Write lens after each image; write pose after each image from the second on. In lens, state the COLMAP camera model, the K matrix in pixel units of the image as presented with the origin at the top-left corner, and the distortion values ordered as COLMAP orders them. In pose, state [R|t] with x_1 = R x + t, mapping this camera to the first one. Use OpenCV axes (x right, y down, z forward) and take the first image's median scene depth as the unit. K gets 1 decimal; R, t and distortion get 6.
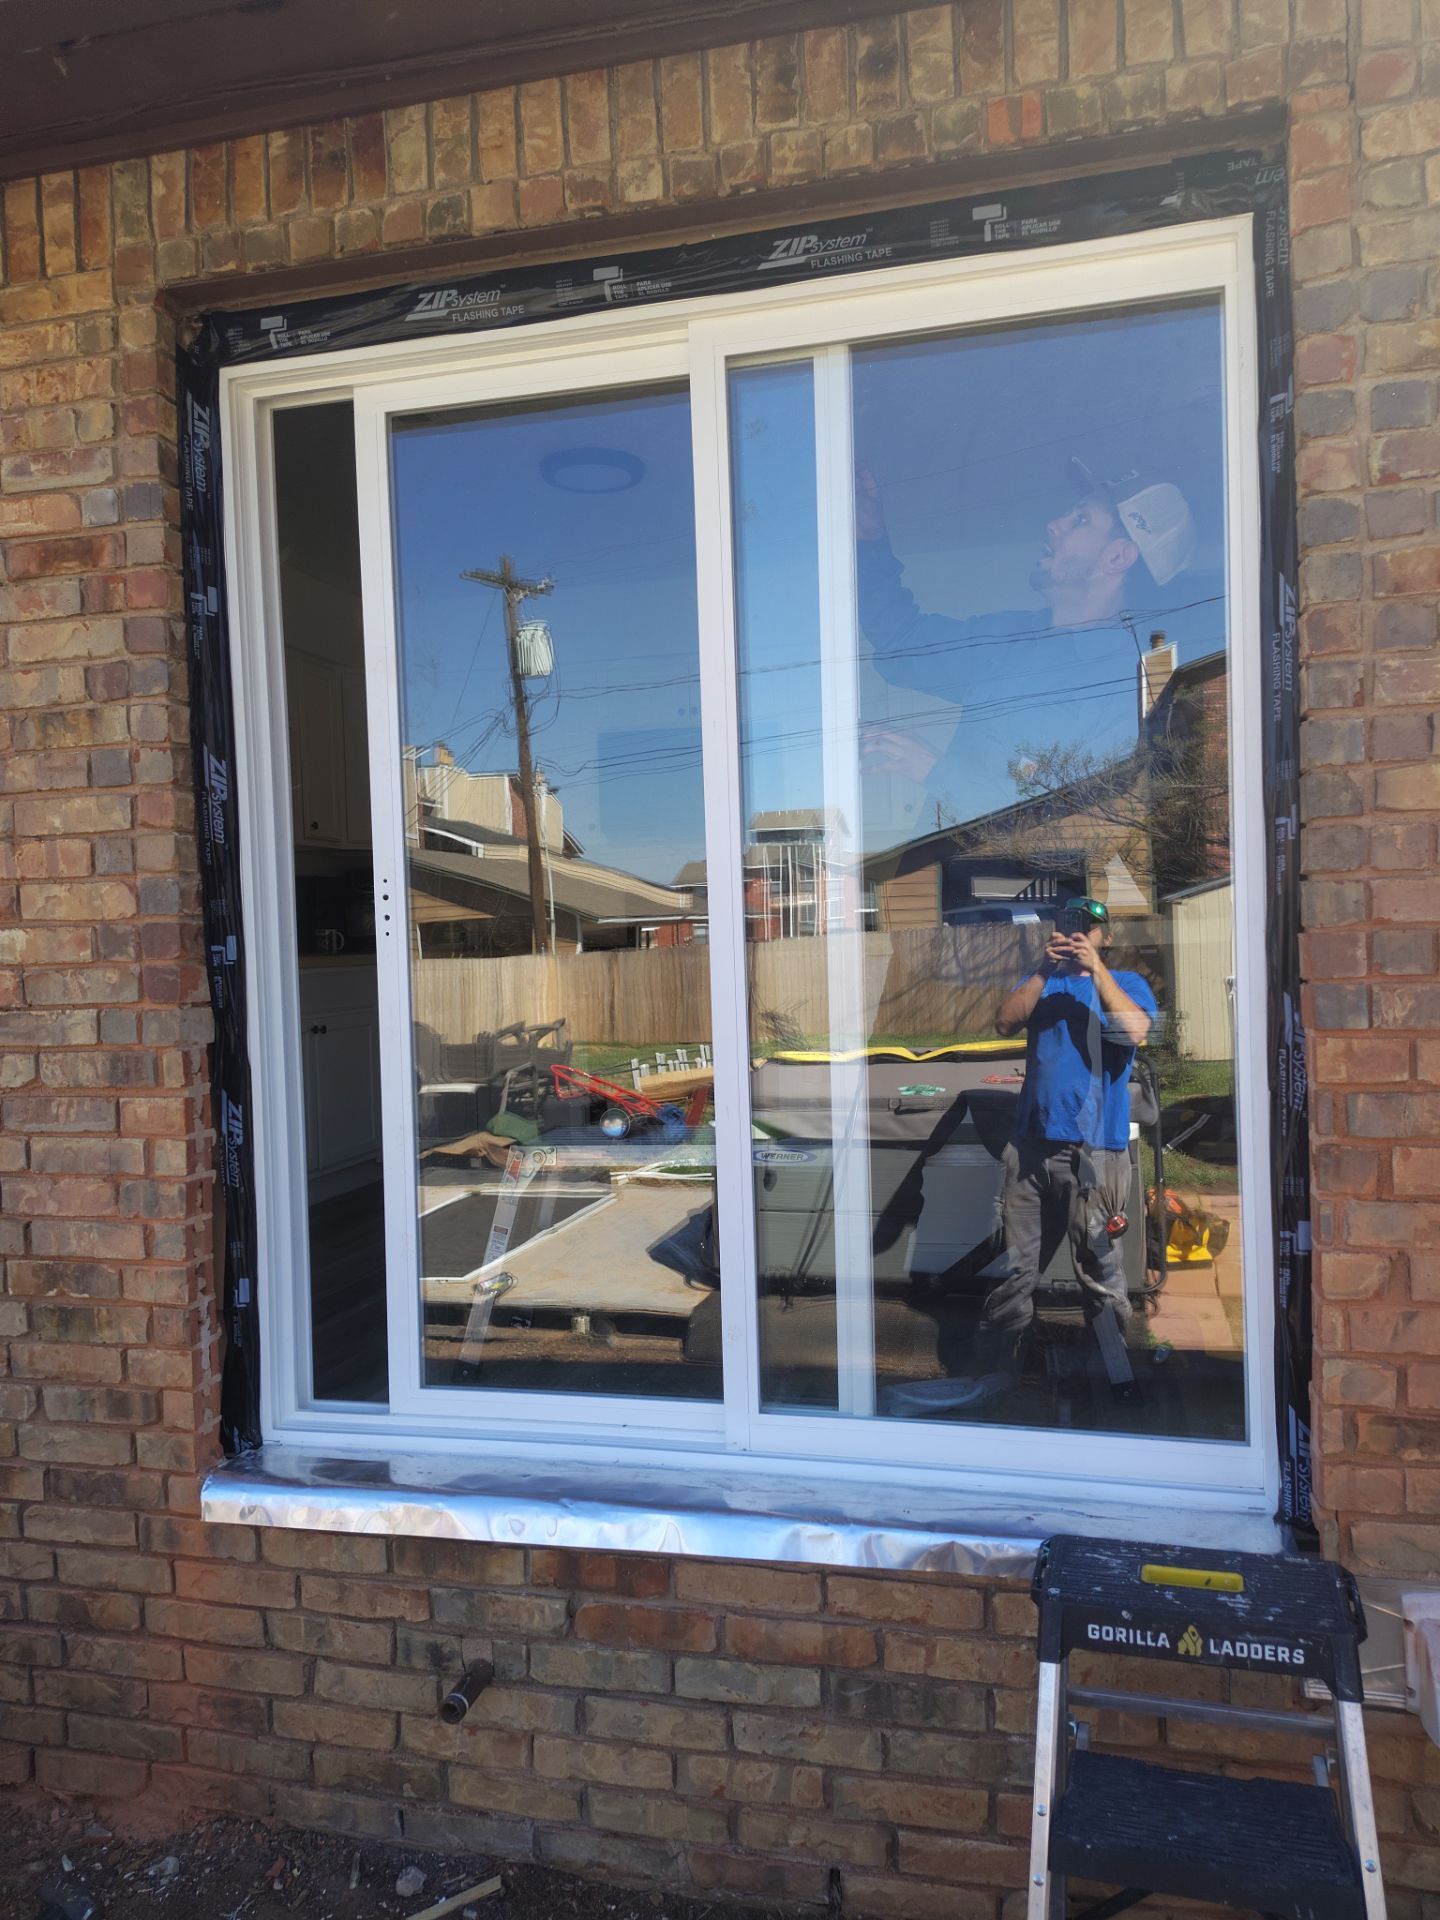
lens RADIAL K [[1326.2, 0, 740.4], [0, 1326.2, 954.6], [0, 0, 1]] dist [0.026276, -0.027340]
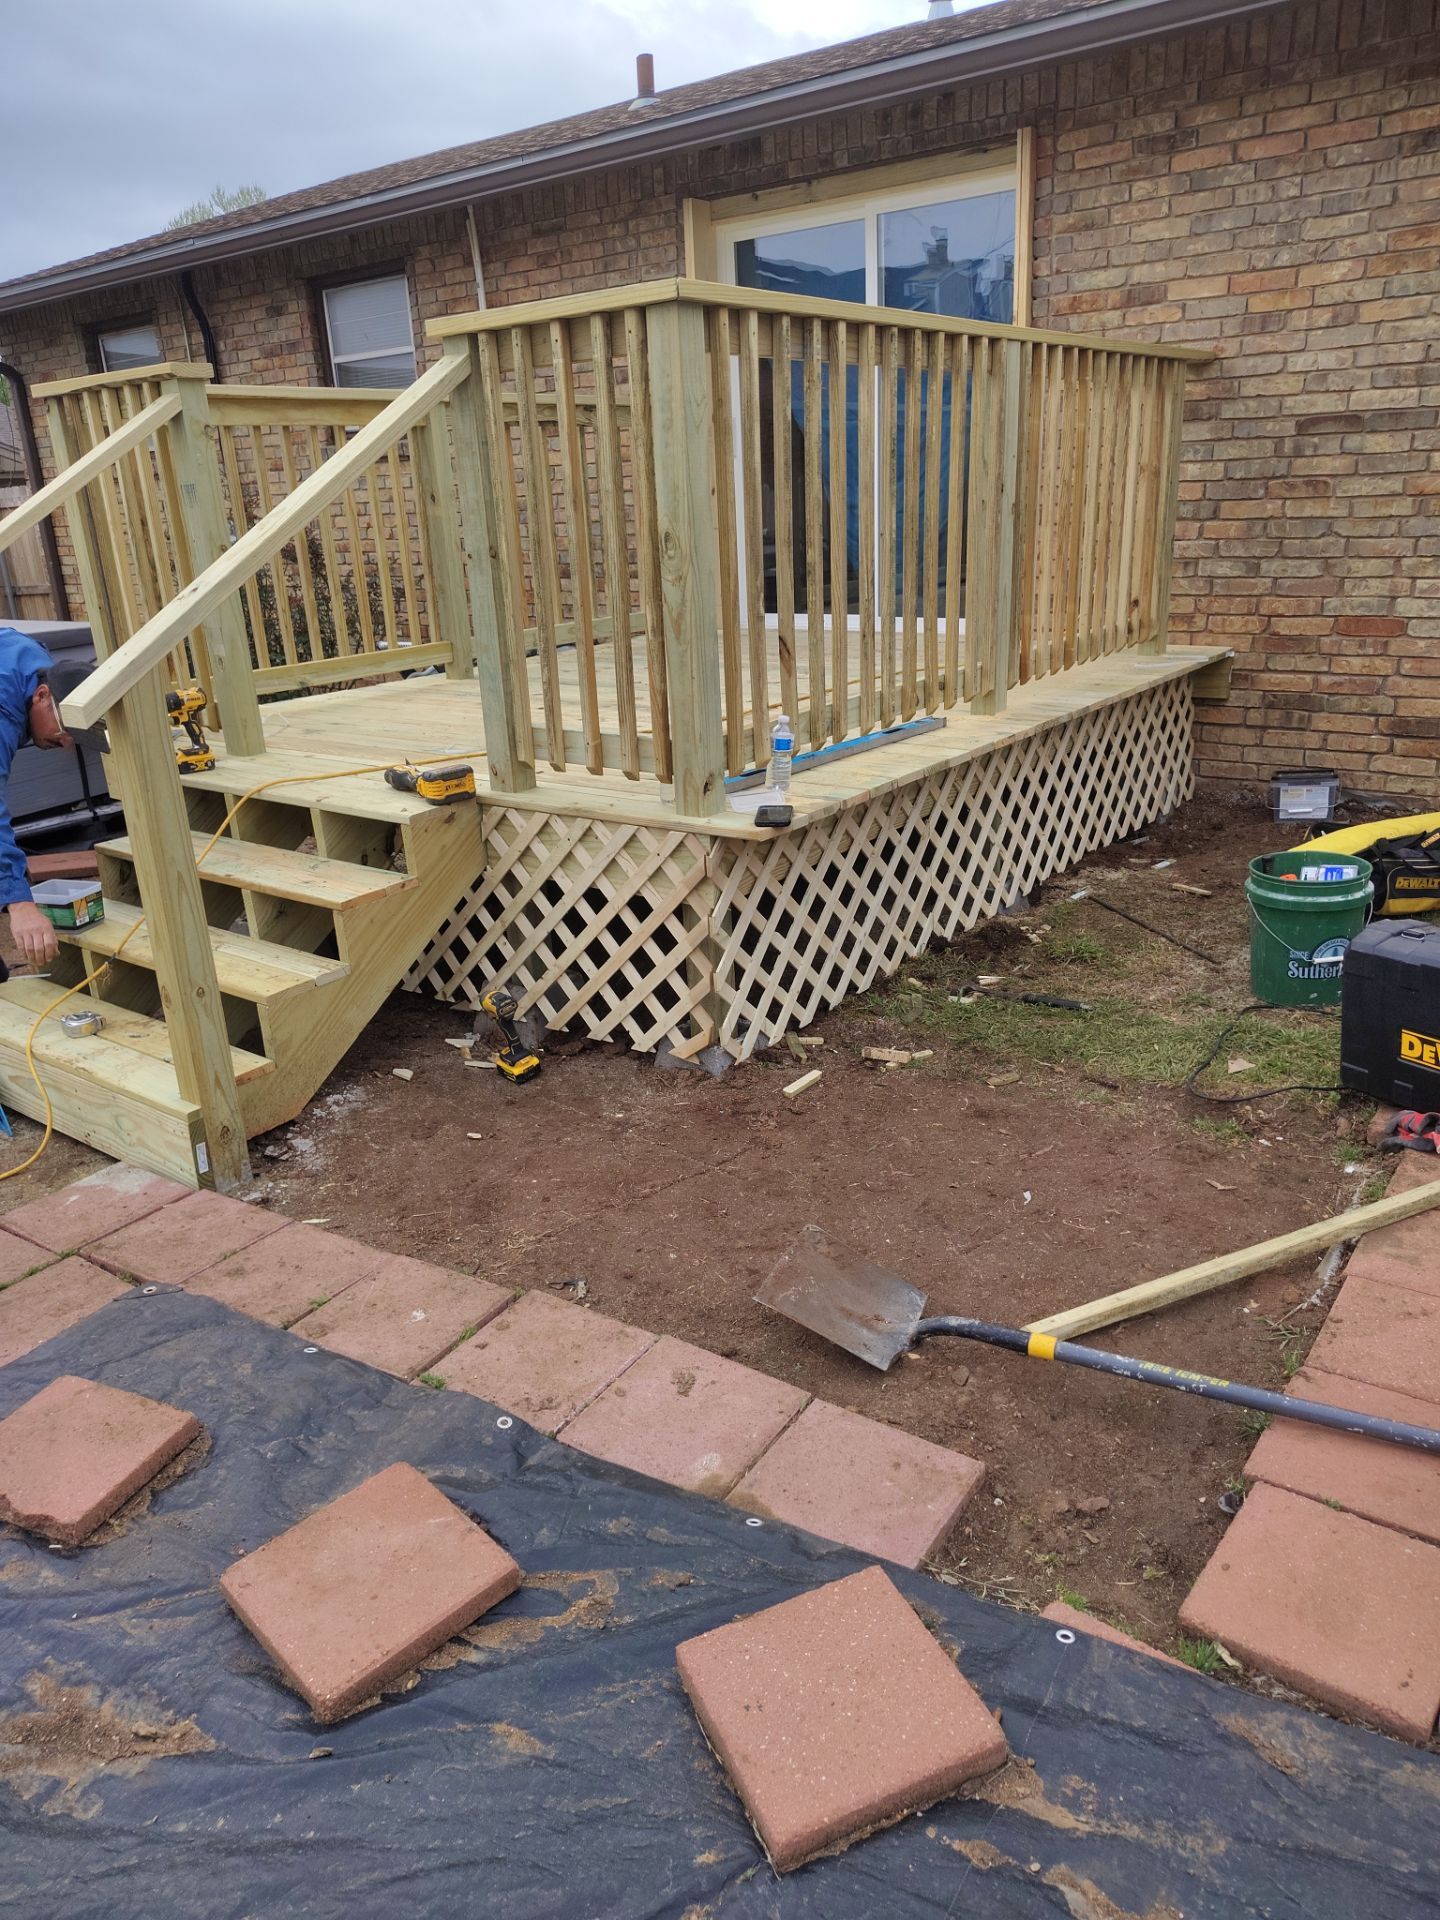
lens RADIAL K [[1326.2, 0, 717.0], [0, 1326.2, 969.5], [0, 0, 1]] dist [0.026276, -0.027340]
pose [[0.915534, 0.129227, -0.380917, 0.920809], [0.006282, 0.942279, 0.334770, 0.095098], [0.402191, -0.308887, 0.861877, -1.955730]]
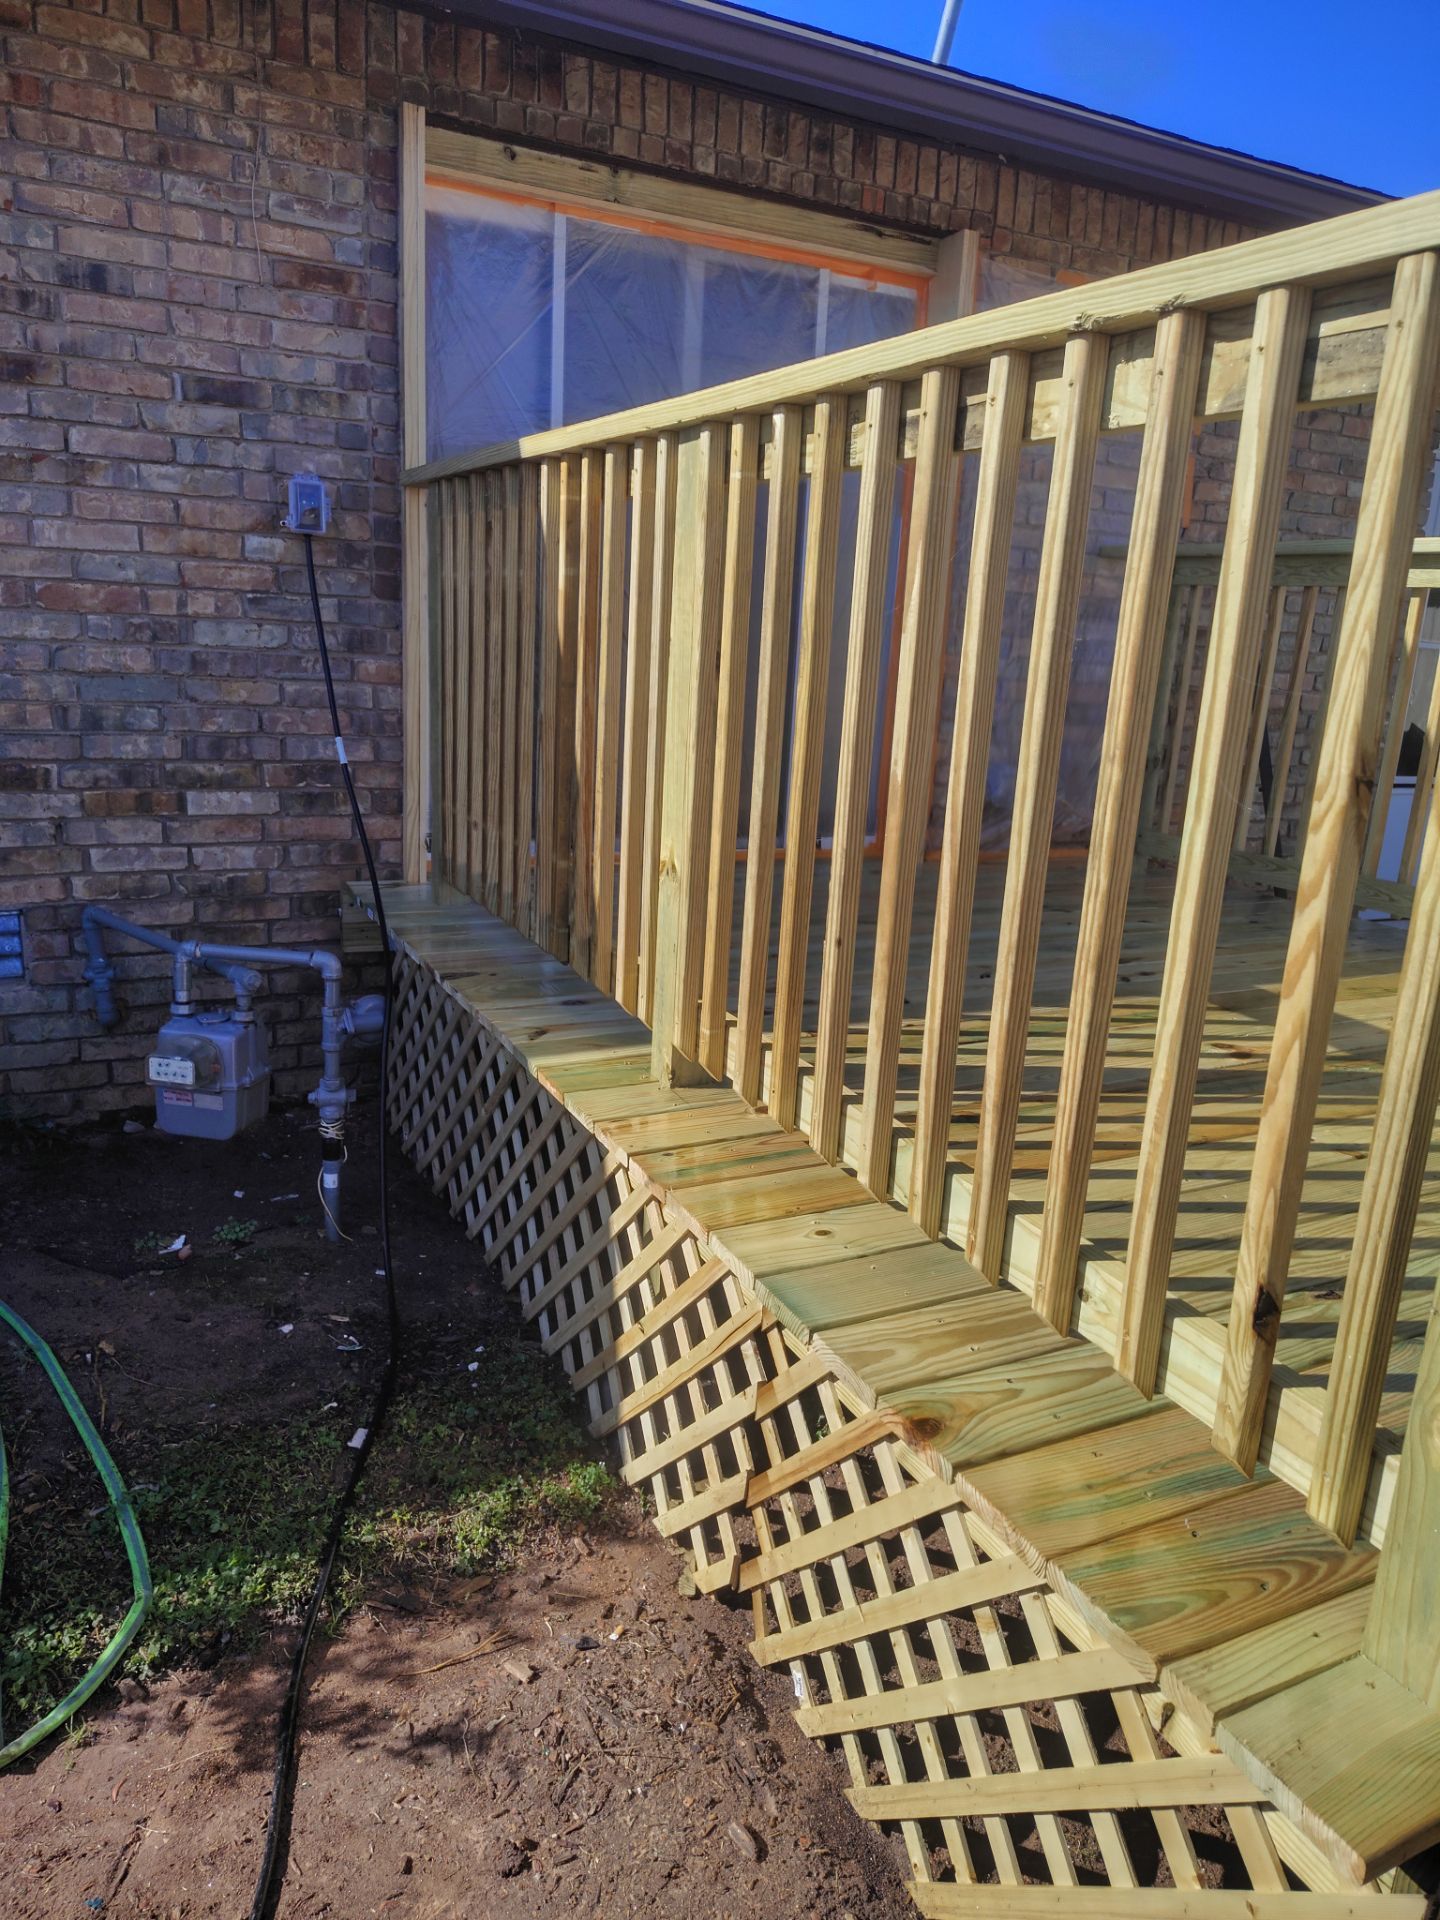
lens RADIAL K [[1326.2, 0, 760.7], [0, 1326.2, 957.6], [0, 0, 1]] dist [0.026276, -0.027340]
pose [[0.750292, -0.088460, 0.655162, -1.211997], [-0.061715, 0.977308, 0.202633, 0.109079], [-0.658220, -0.192467, 0.727807, -0.555517]]
